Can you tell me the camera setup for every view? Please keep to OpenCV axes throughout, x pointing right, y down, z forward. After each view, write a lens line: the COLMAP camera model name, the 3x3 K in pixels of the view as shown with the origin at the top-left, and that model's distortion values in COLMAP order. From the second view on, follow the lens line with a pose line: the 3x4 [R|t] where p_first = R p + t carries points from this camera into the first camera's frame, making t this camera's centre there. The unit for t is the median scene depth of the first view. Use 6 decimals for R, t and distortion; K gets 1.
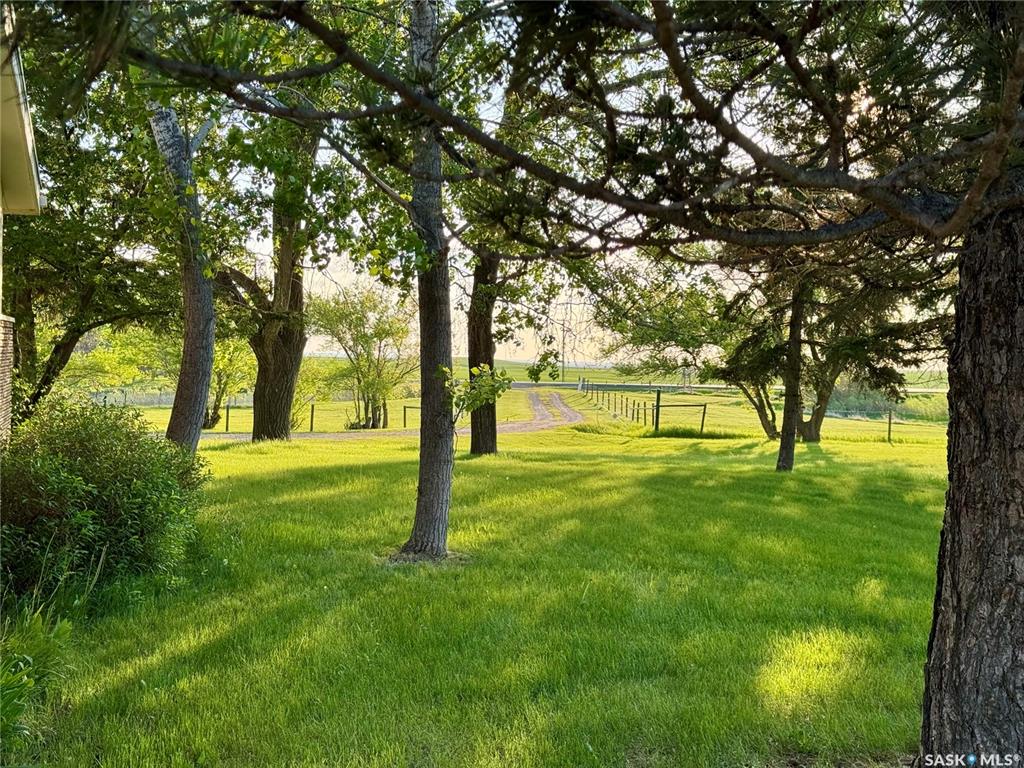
lens RADIAL K [[1443.4, 0, 512.6], [0, 1443.4, 387.1], [0, 0, 1]] dist [0.212389, 0.000000]
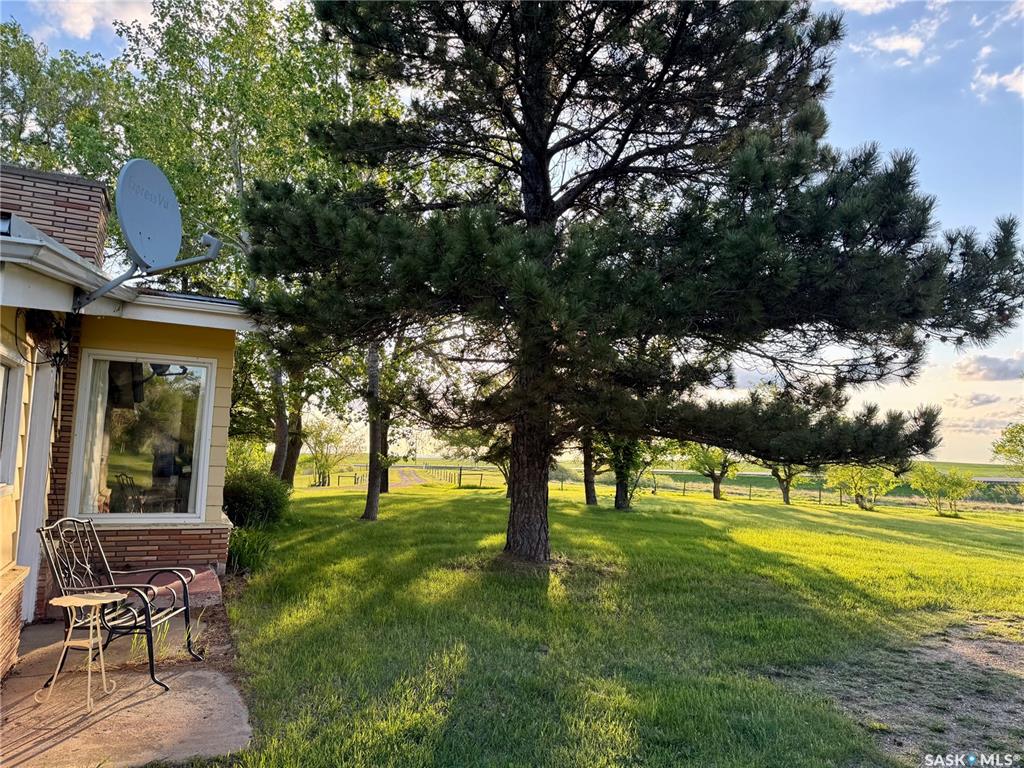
lens RADIAL K [[713.2, 0, 515.3], [0, 713.2, 385.5], [0, 0, 1]] dist [0.003256, -0.000047]
pose [[0.985077, 0.018145, 0.171152, -0.009312], [0.001645, 0.993389, -0.114781, 0.006615], [-0.172104, 0.113350, 0.978536, -0.174768]]
